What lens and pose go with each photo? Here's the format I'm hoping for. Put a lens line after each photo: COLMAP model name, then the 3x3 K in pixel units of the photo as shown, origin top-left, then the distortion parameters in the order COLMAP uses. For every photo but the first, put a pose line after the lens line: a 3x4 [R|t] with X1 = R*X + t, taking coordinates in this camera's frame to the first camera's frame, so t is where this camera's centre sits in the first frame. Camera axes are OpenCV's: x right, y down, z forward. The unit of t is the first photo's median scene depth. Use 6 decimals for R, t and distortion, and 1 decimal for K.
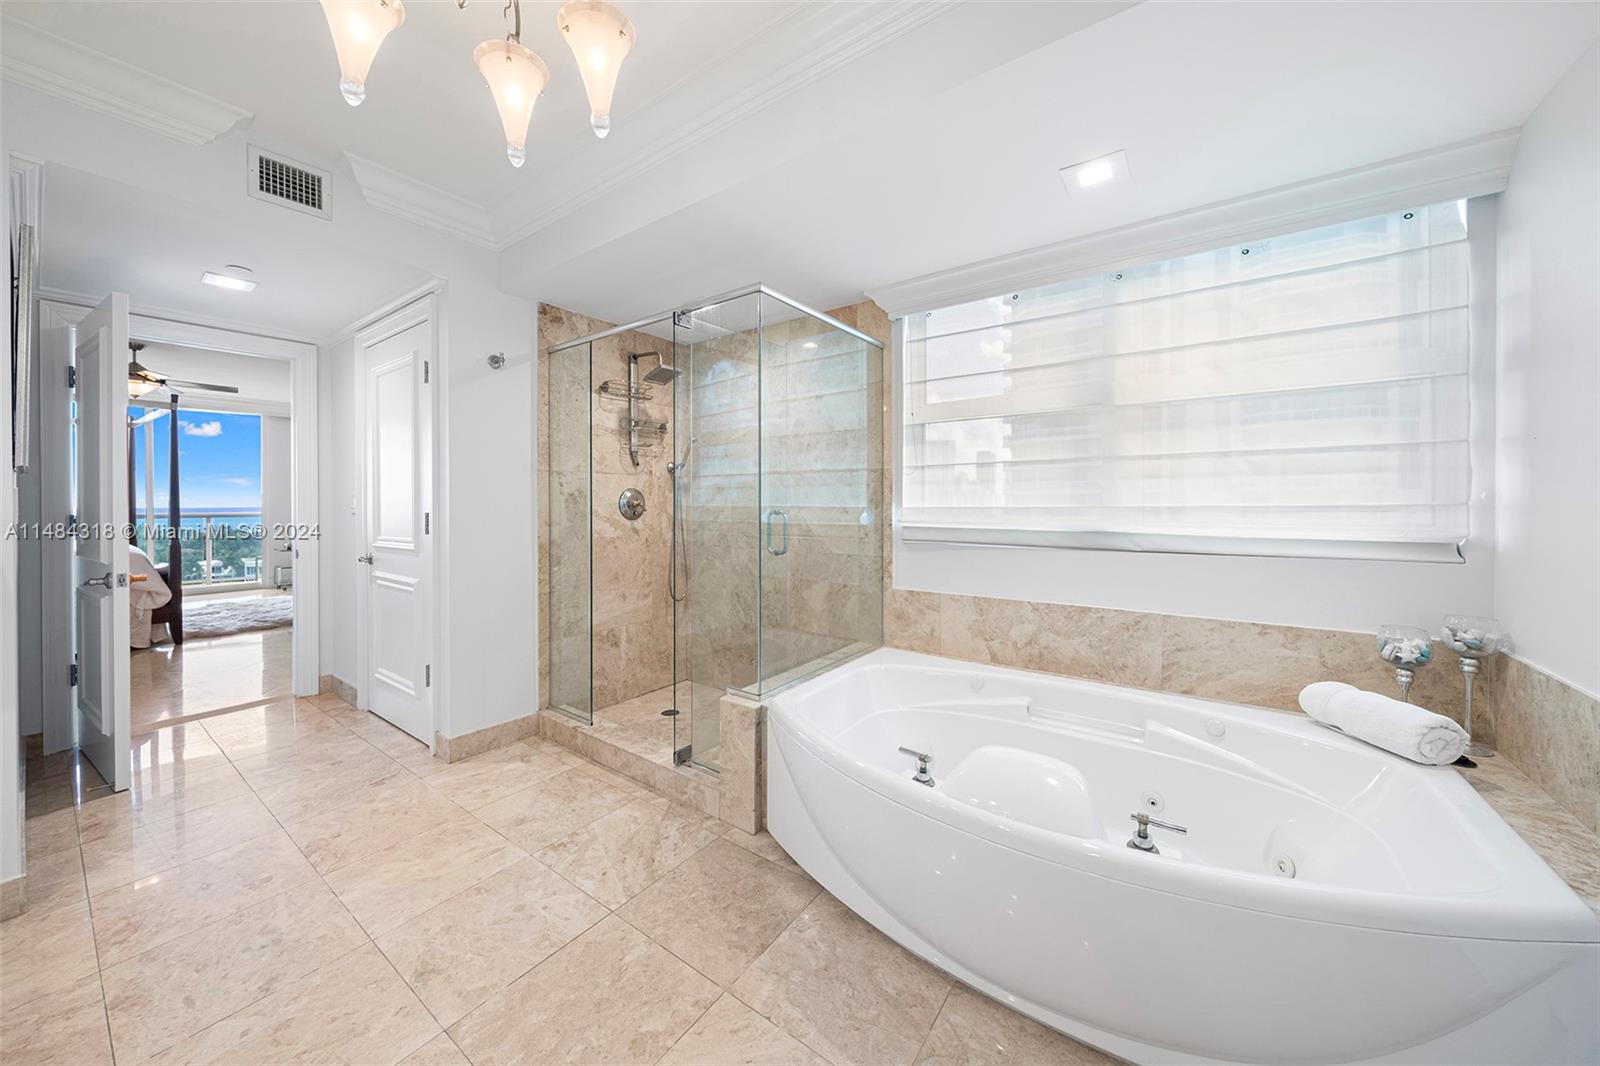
lens RADIAL K [[546.2, 0, 825.8], [0, 546.2, 497.7], [0, 0, 1]] dist [0.000322, 0.000022]
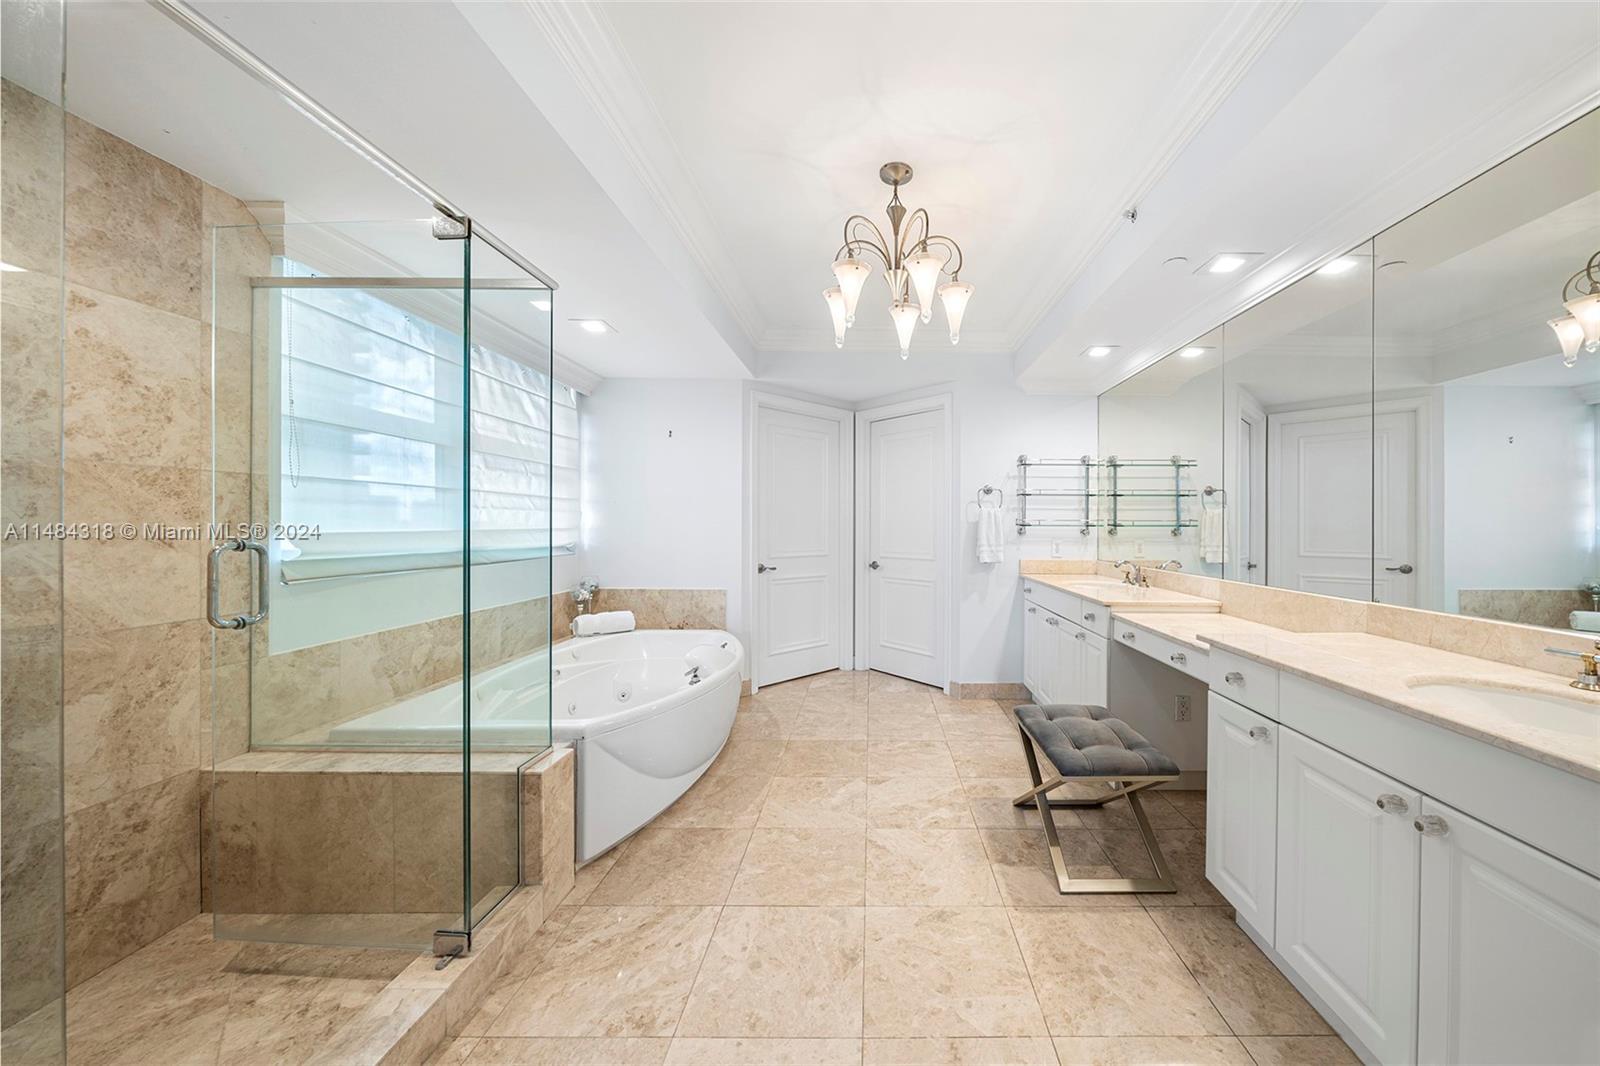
lens RADIAL K [[554.6, 0, 798.7], [0, 554.6, 509.9], [0, 0, 1]] dist [-0.000723, -0.000068]
pose [[-0.448373, 0.026709, 0.893447, -1.047322], [-0.006090, 0.999439, -0.032934, 0.008781], [-0.893826, -0.020208, -0.447959, 0.989109]]
